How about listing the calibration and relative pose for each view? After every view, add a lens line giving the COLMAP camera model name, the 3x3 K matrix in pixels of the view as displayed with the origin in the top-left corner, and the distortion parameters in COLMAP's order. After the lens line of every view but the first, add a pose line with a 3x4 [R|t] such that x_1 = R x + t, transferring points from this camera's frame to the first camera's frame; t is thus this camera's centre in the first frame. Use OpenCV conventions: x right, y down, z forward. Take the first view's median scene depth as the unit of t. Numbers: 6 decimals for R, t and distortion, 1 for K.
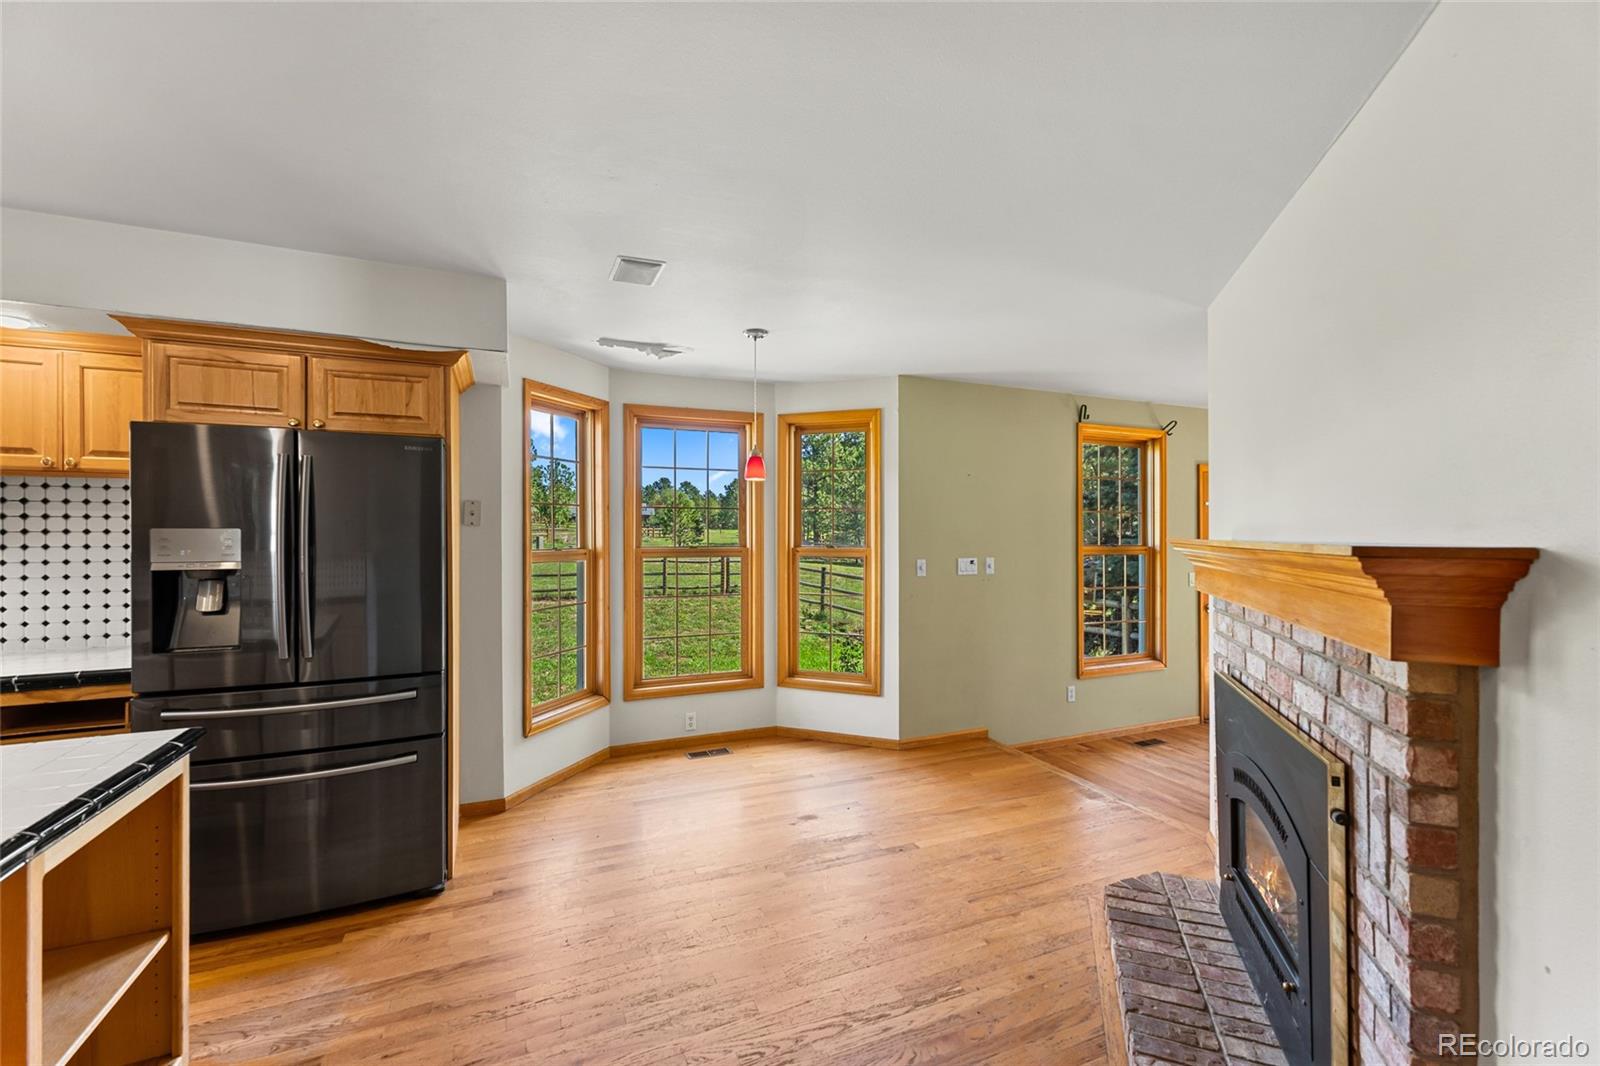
lens RADIAL K [[681.5, 0, 796.0], [0, 681.5, 532.2], [0, 0, 1]] dist [0.006901, -0.000581]
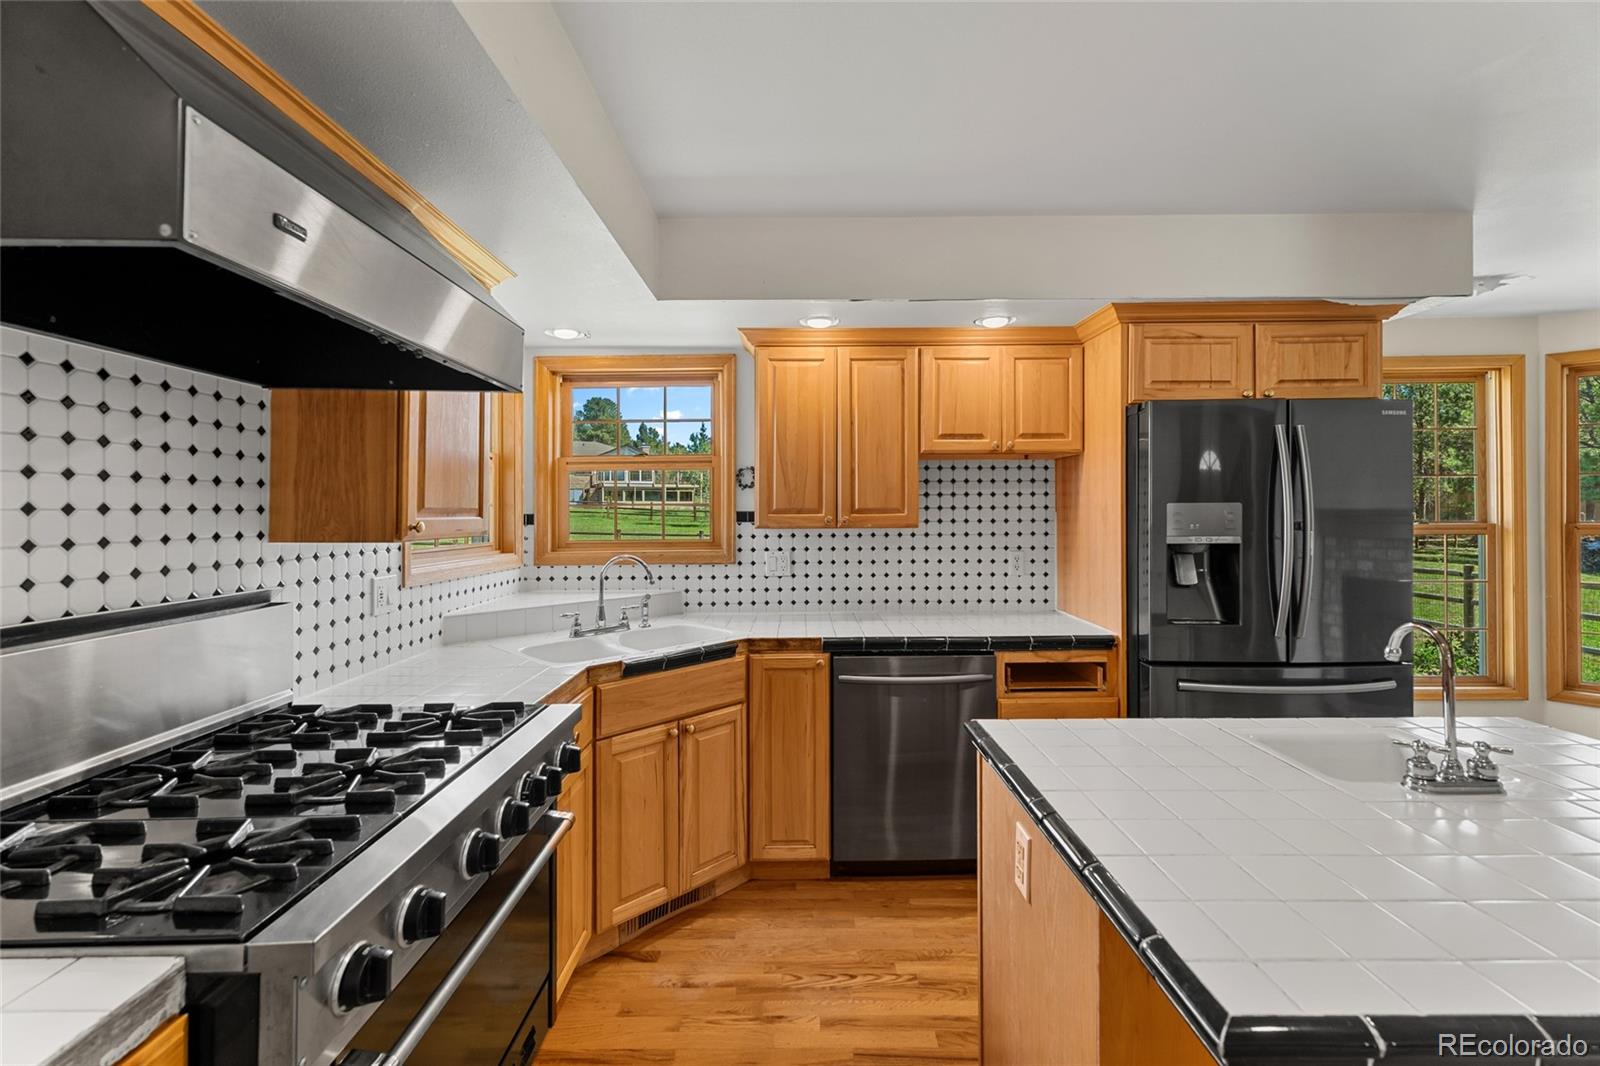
lens RADIAL K [[681.5, 0, 776.1], [0, 681.5, 511.8], [0, 0, 1]] dist [0.006901, -0.000581]
pose [[0.910159, -0.003606, -0.414244, -0.930446], [0.006031, 0.999971, 0.004545, -0.000868], [0.414216, -0.006635, 0.910154, -0.162451]]
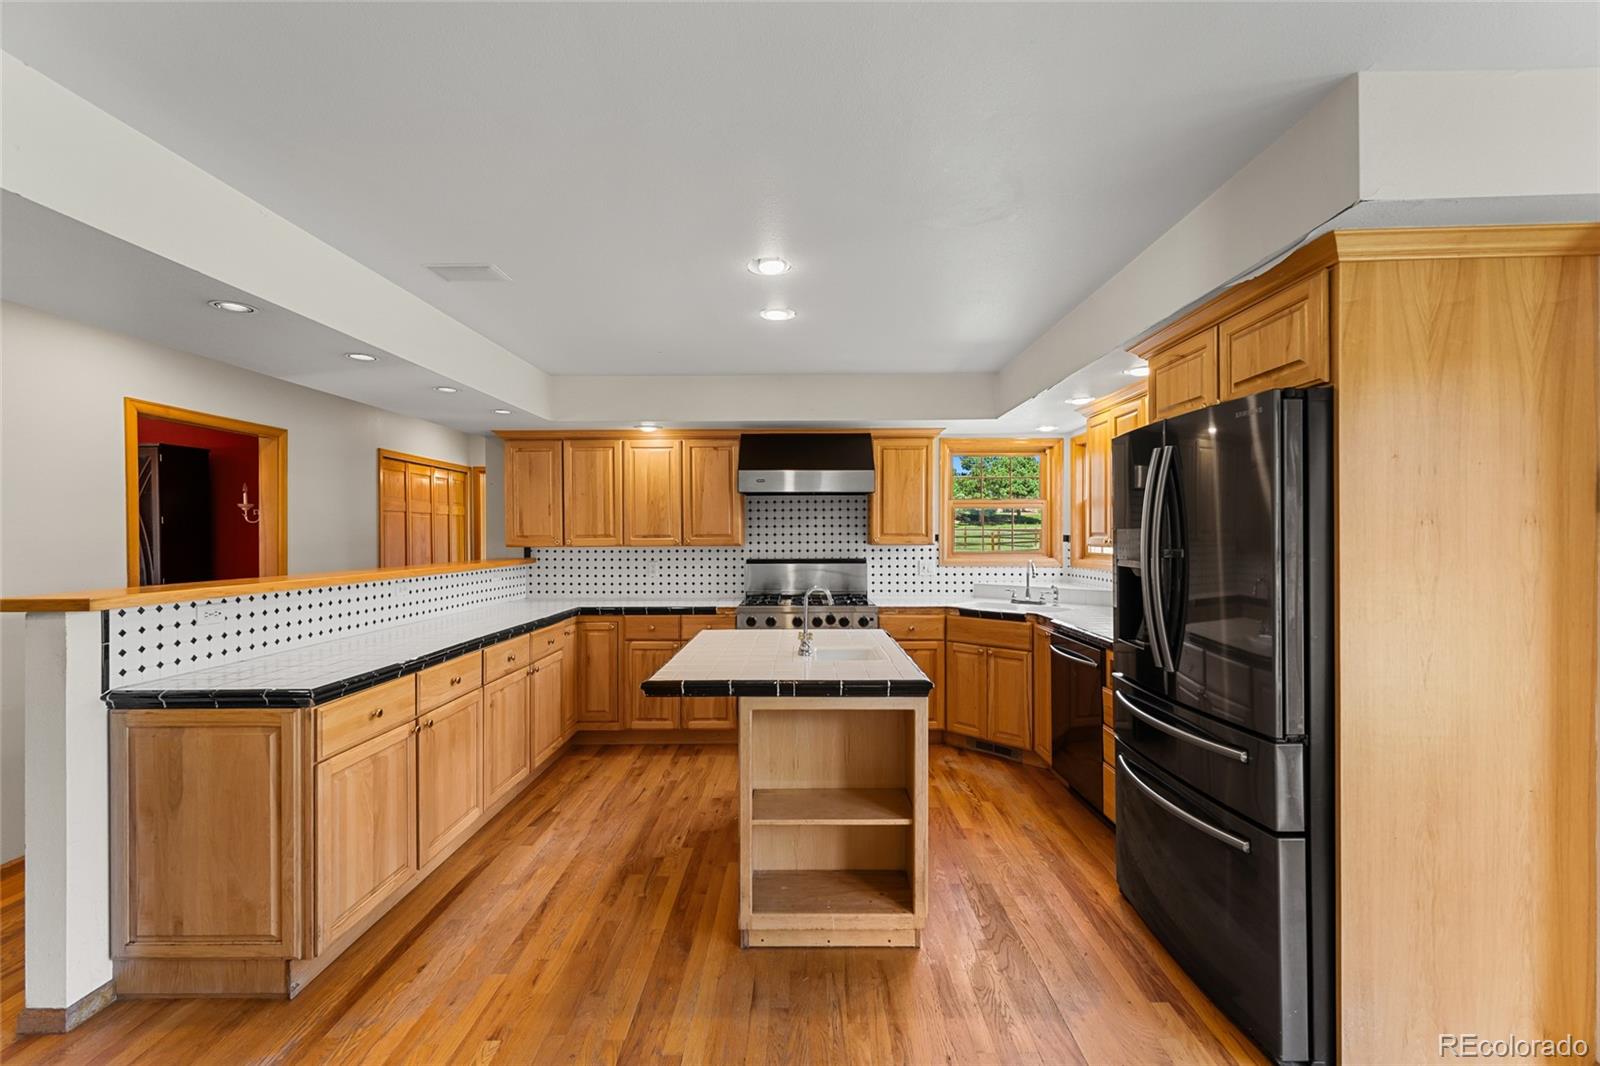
lens RADIAL K [[681.5, 0, 797.6], [0, 681.5, 535.6], [0, 0, 1]] dist [0.006901, -0.000581]
pose [[-0.421361, 0.004185, -0.906883, 0.287908], [0.009696, 0.999953, 0.000109, 0.000132], [0.906841, -0.008747, -0.421382, 0.882657]]
